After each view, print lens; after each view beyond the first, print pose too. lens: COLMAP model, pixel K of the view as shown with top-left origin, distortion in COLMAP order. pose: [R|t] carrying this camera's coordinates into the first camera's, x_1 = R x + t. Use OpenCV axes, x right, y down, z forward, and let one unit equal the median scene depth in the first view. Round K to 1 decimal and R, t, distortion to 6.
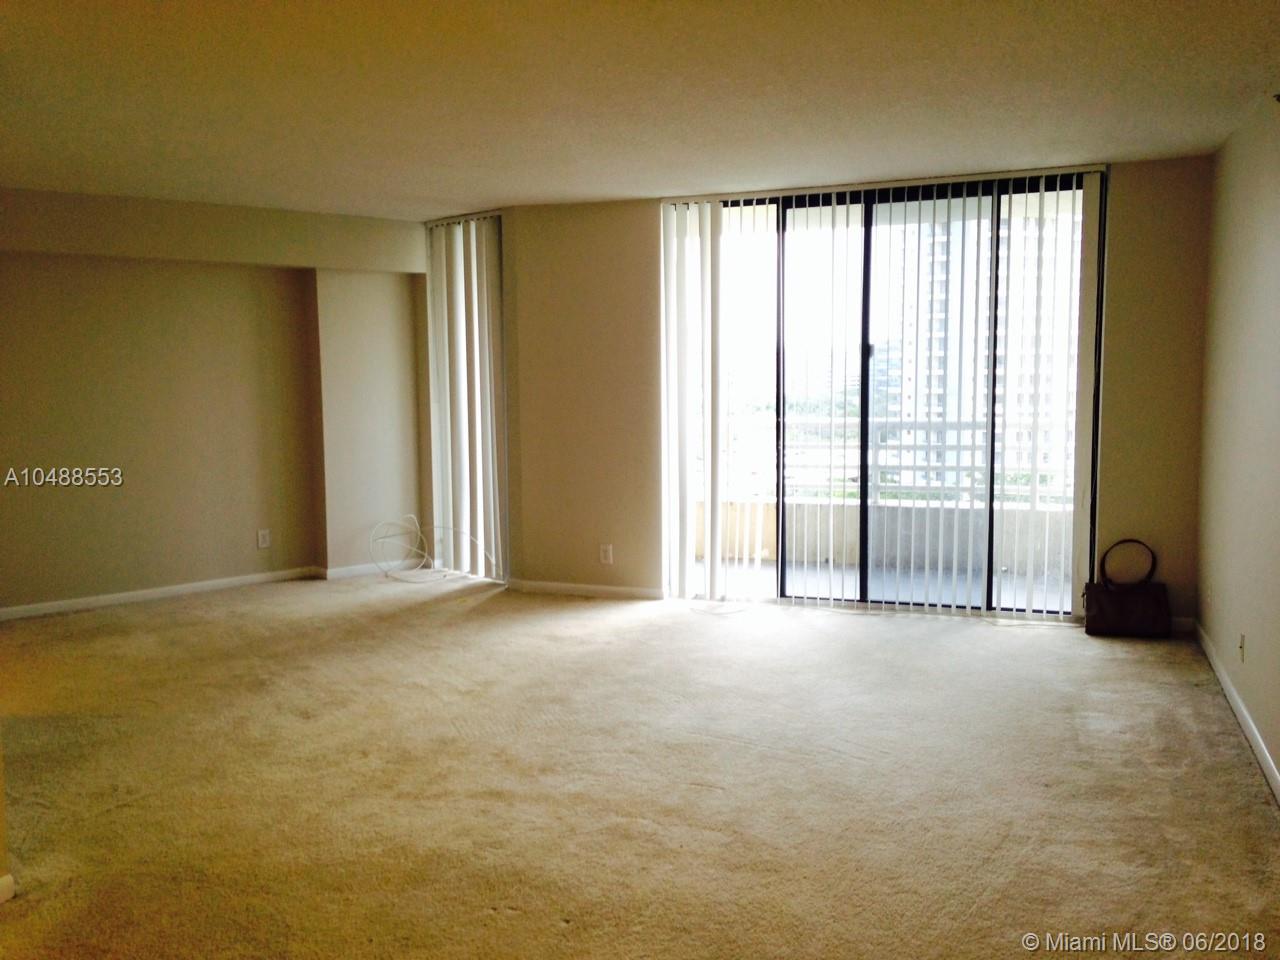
lens RADIAL K [[1191.8, 0, 640.0], [0, 1191.8, 475.9], [0, 0, 1]] dist [0.075858, 0.000000]
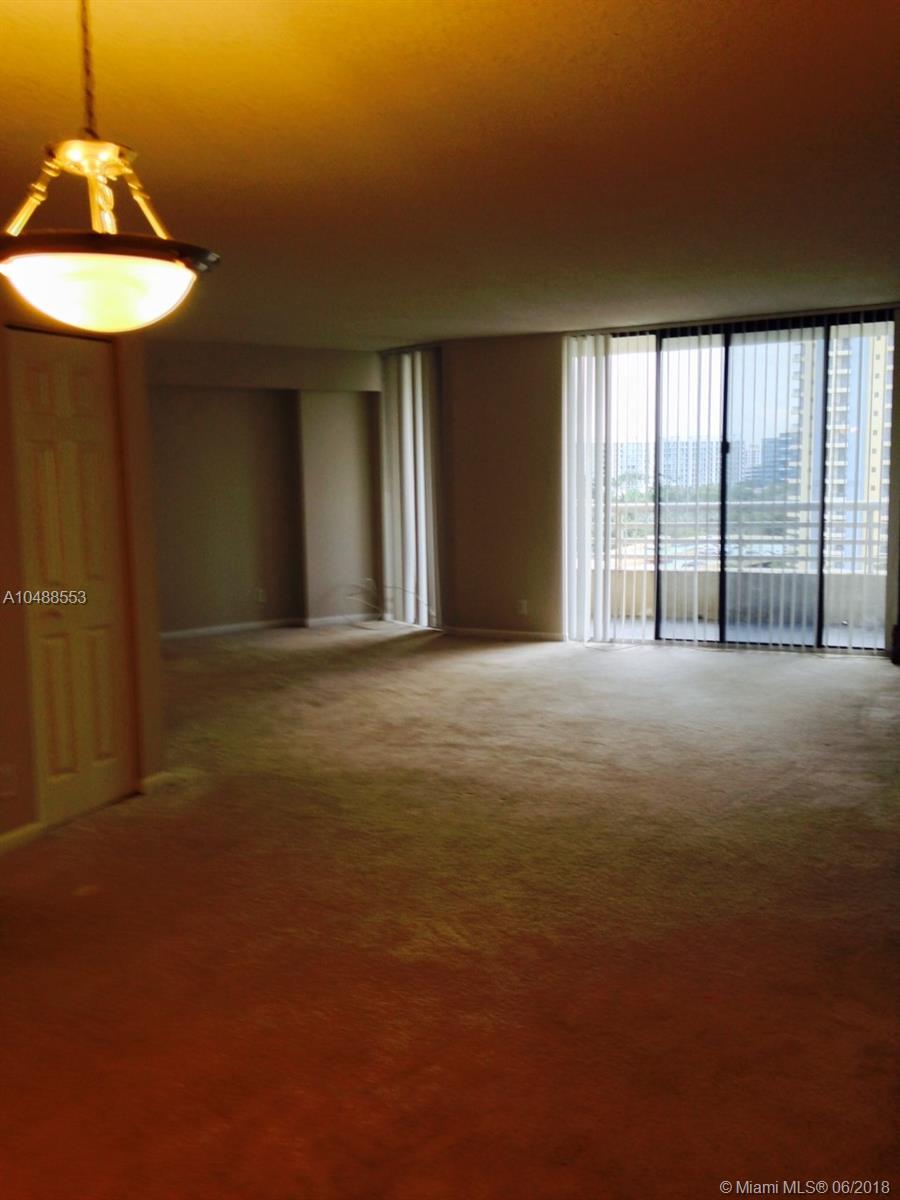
lens RADIAL K [[1117.3, 0, 426.5], [0, 1117.3, 571.0], [0, 0, 1]] dist [0.075858, 0.000000]
pose [[0.994324, 0.000822, -0.106388, -0.001204], [-0.000208, 0.999983, 0.005774, 0.025580], [0.106391, -0.005719, 0.994308, -0.289161]]
